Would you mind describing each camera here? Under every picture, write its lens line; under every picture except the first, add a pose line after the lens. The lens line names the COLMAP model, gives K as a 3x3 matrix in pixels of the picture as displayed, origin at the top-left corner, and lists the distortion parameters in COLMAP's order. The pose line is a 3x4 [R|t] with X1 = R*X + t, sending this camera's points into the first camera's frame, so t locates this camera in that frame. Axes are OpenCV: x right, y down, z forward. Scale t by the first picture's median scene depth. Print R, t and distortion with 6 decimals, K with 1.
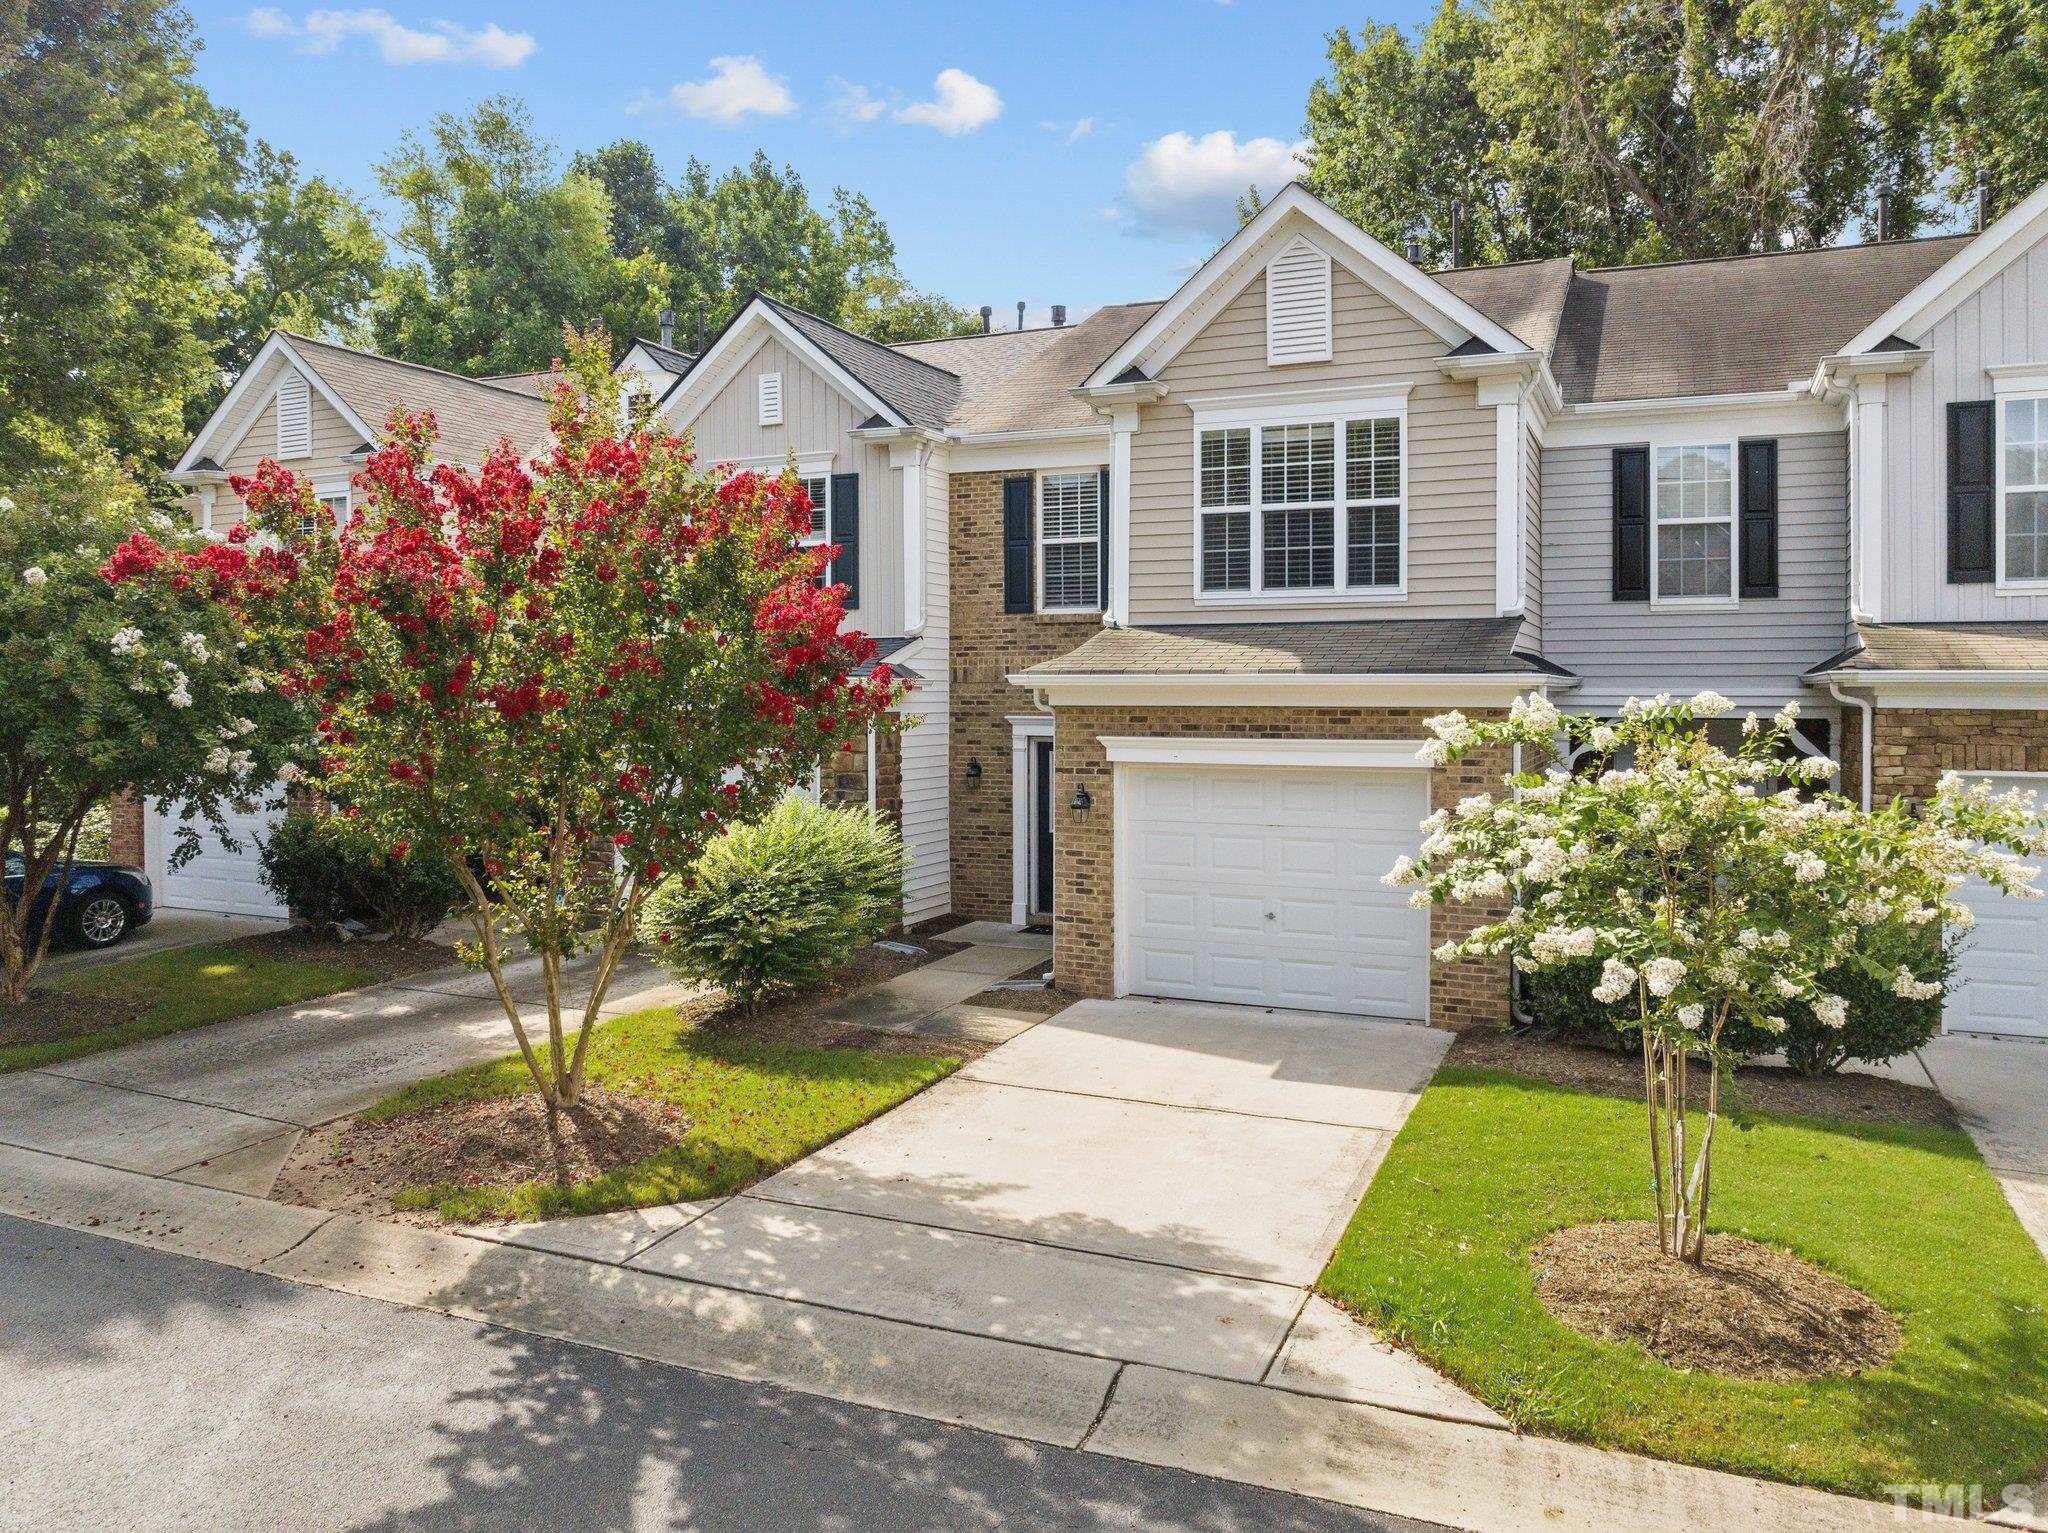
lens RADIAL K [[1433.9, 0, 1024.0], [0, 1433.9, 766.5], [0, 0, 1]] dist [-0.008543, -0.004100]
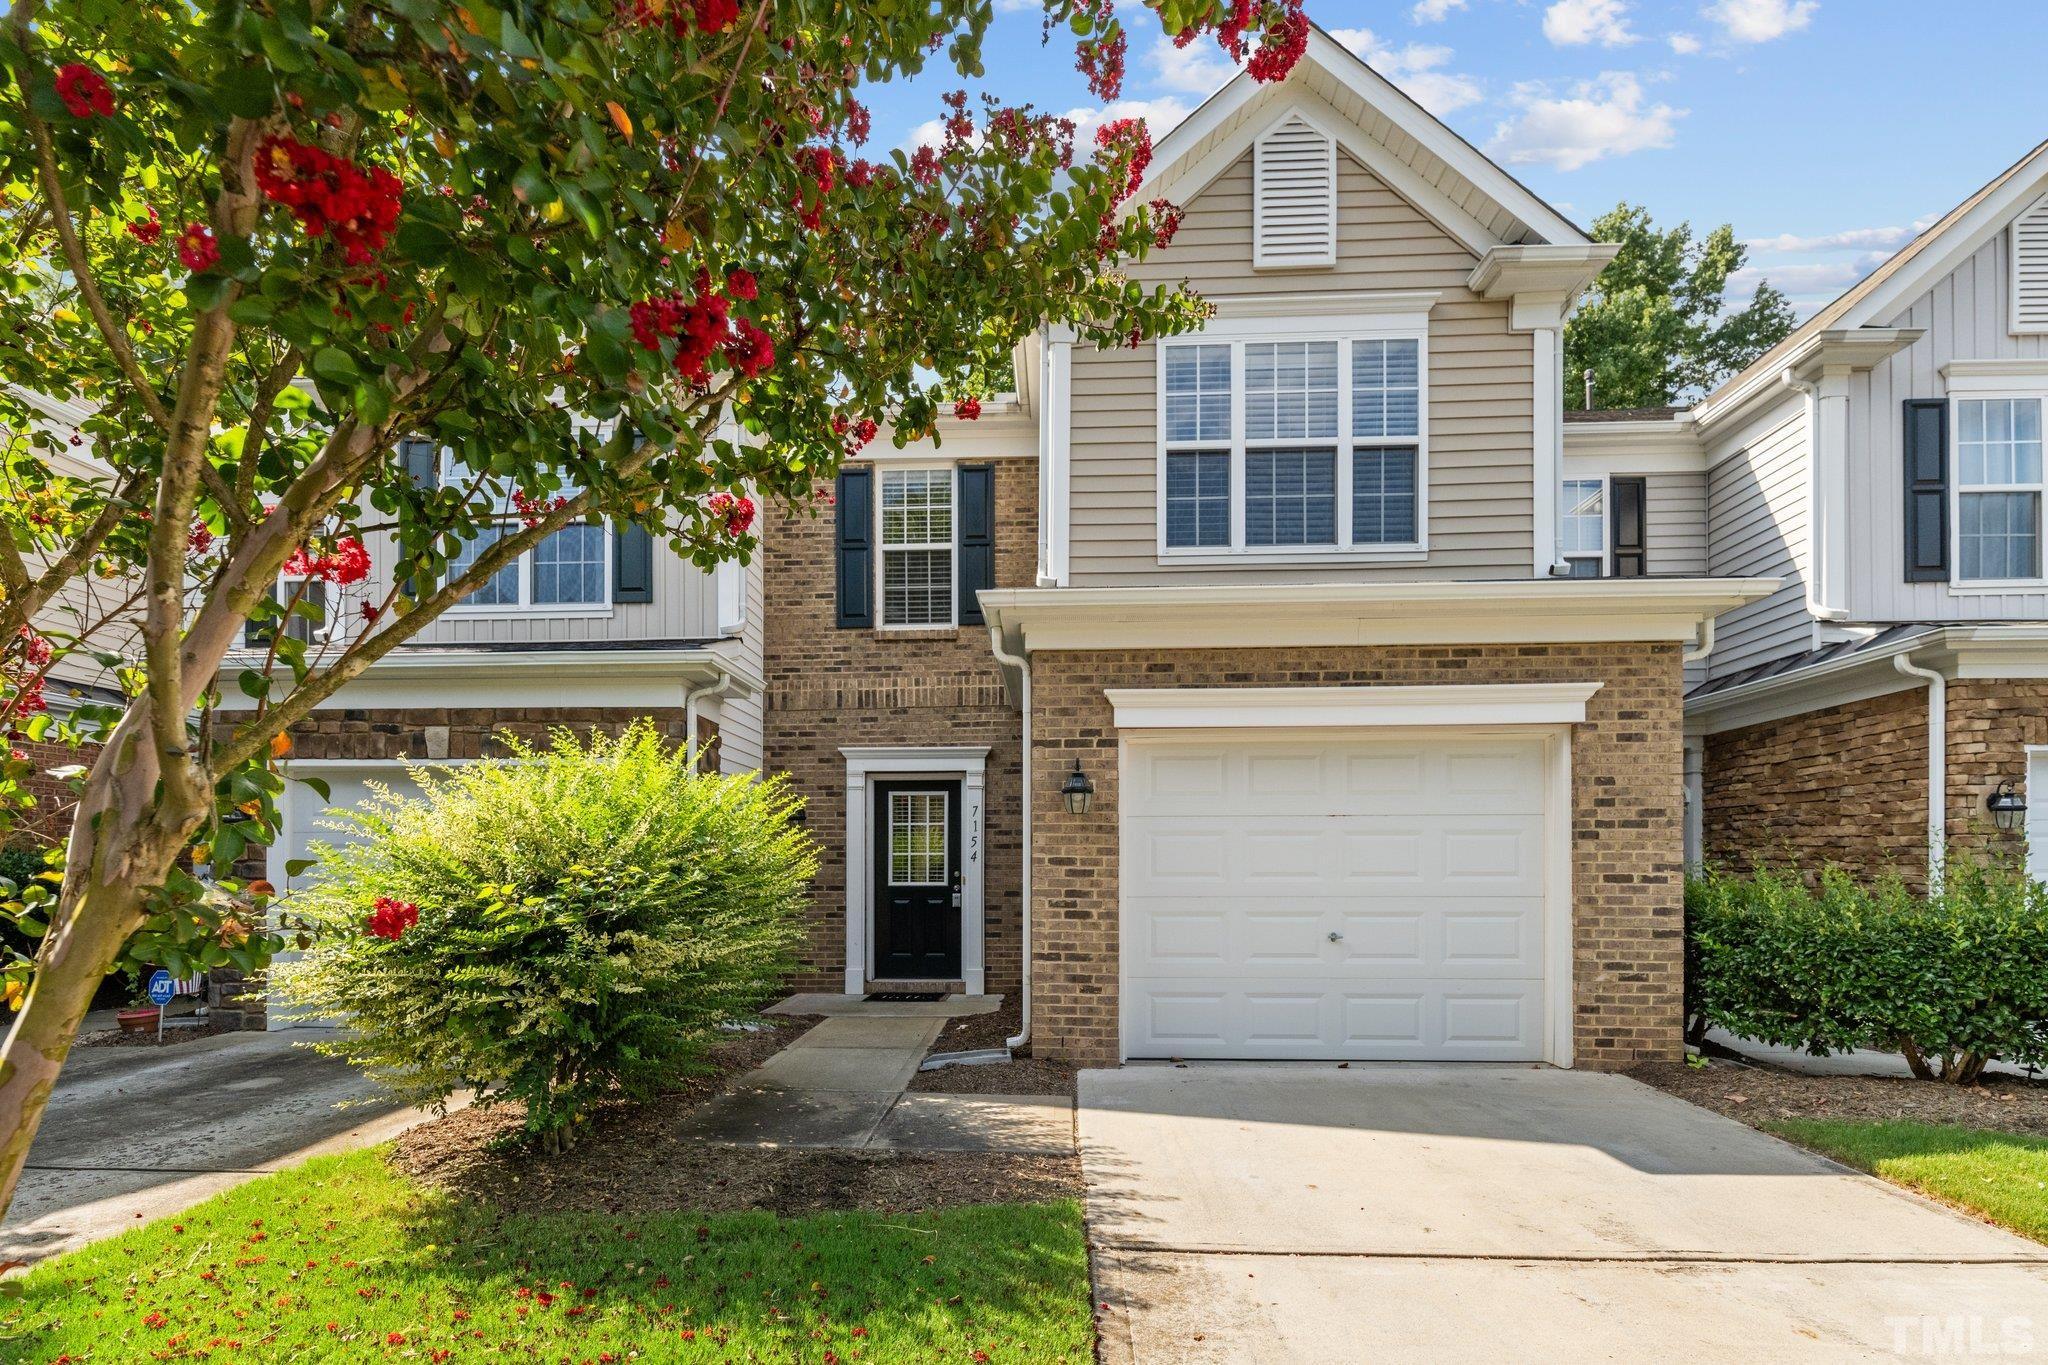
lens RADIAL K [[936.8, 0, 1025.3], [0, 936.8, 882.4], [0, 0, 1]] dist [0.004037, 0.000329]
pose [[0.927392, 0.000165, 0.374091, -0.153835], [0.016867, 0.998964, -0.042256, 0.090672], [-0.373711, 0.045497, 0.926429, 0.588634]]
